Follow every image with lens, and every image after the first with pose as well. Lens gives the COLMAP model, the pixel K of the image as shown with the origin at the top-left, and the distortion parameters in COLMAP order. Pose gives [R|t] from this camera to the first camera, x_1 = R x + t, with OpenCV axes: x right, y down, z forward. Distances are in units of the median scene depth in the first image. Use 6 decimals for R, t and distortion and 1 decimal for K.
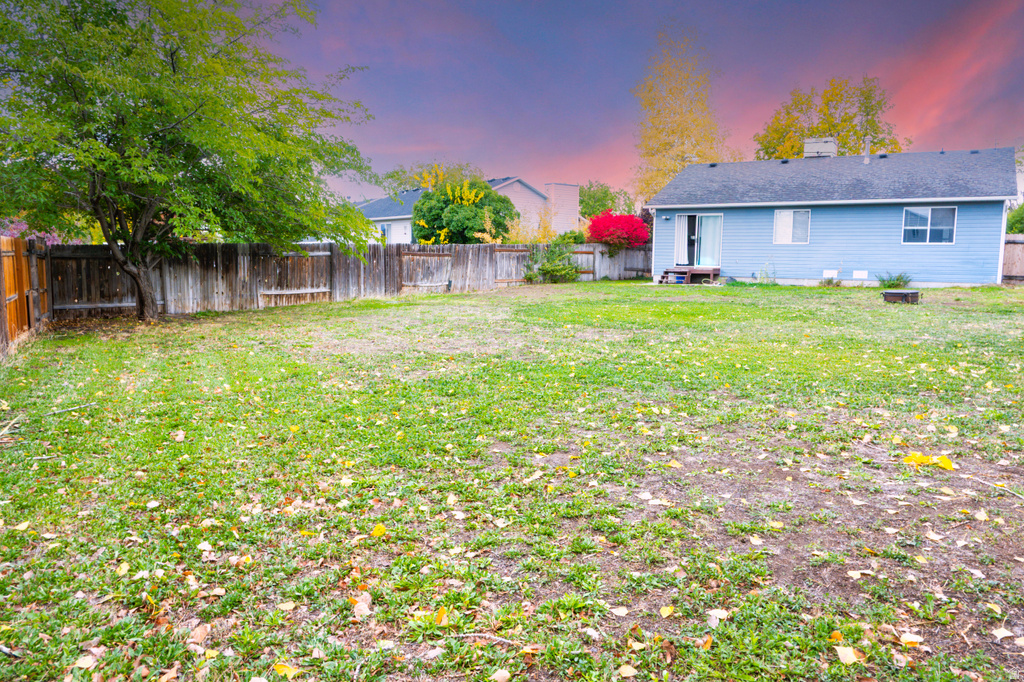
lens RADIAL K [[725.4, 0, 512.0], [0, 725.4, 341.0], [0, 0, 1]] dist [0.001760, 0.001488]
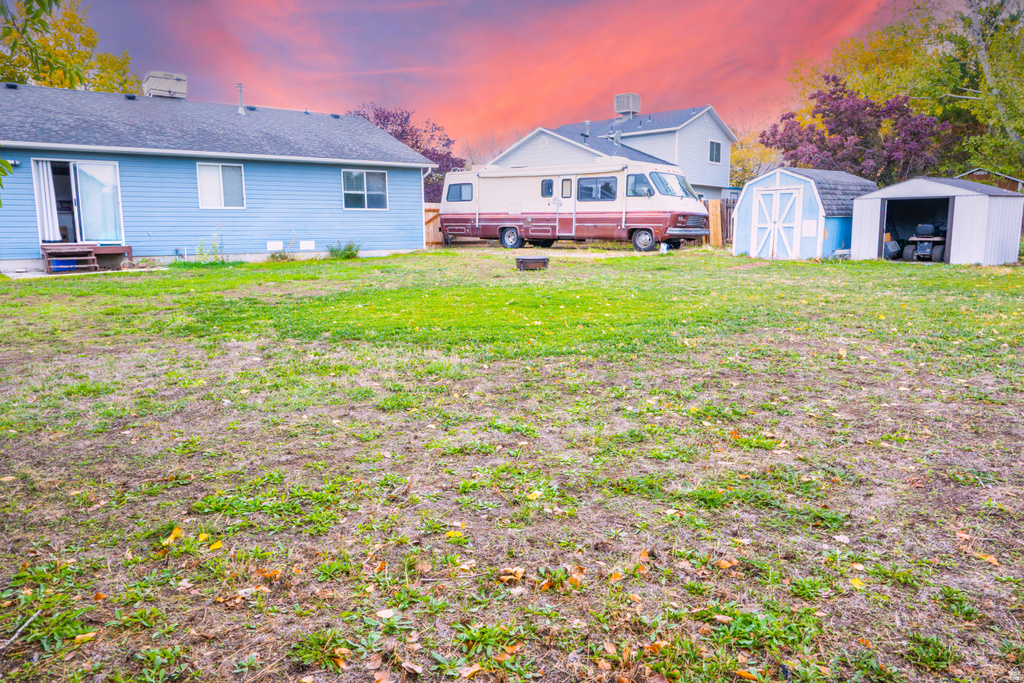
lens RADIAL K [[725.4, 0, 512.0], [0, 725.4, 341.5], [0, 0, 1]] dist [0.001760, 0.001488]
pose [[0.355770, -0.156845, 0.921318, -0.232398], [0.125761, 0.984885, 0.119104, -0.049007], [-0.926073, 0.073492, 0.370117, 0.447141]]
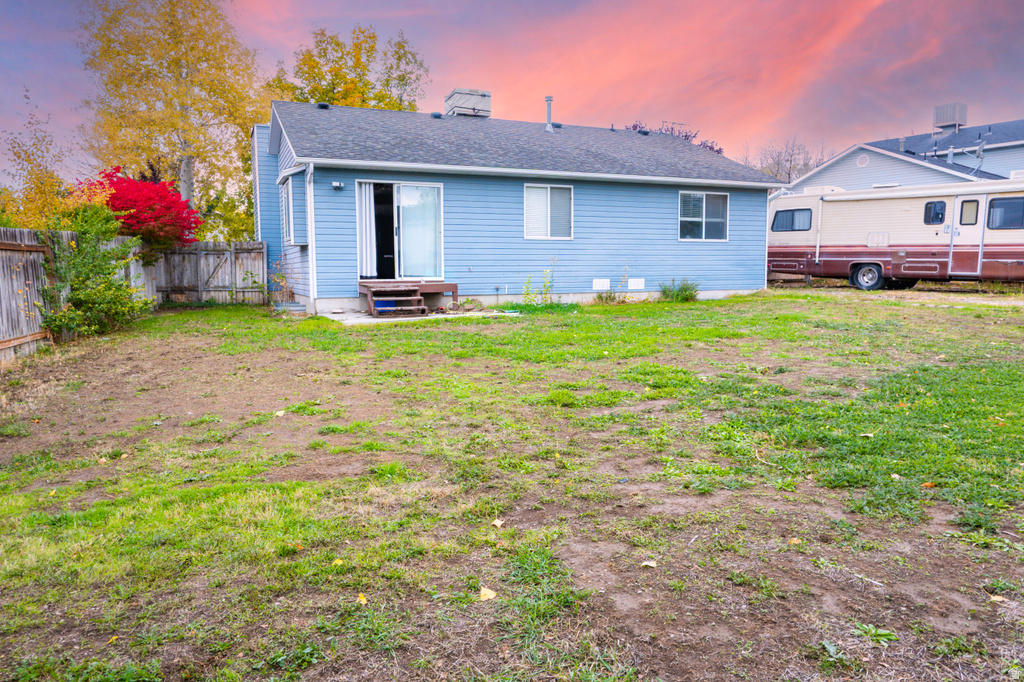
lens RADIAL K [[708.7, 0, 512.0], [0, 708.7, 341.0], [0, 0, 1]] dist [-0.001236, -0.000855]
pose [[0.574525, -0.099943, 0.812362, -0.141529], [0.107569, 0.993128, 0.046106, -0.077891], [-0.811387, 0.060896, 0.581328, 0.674579]]
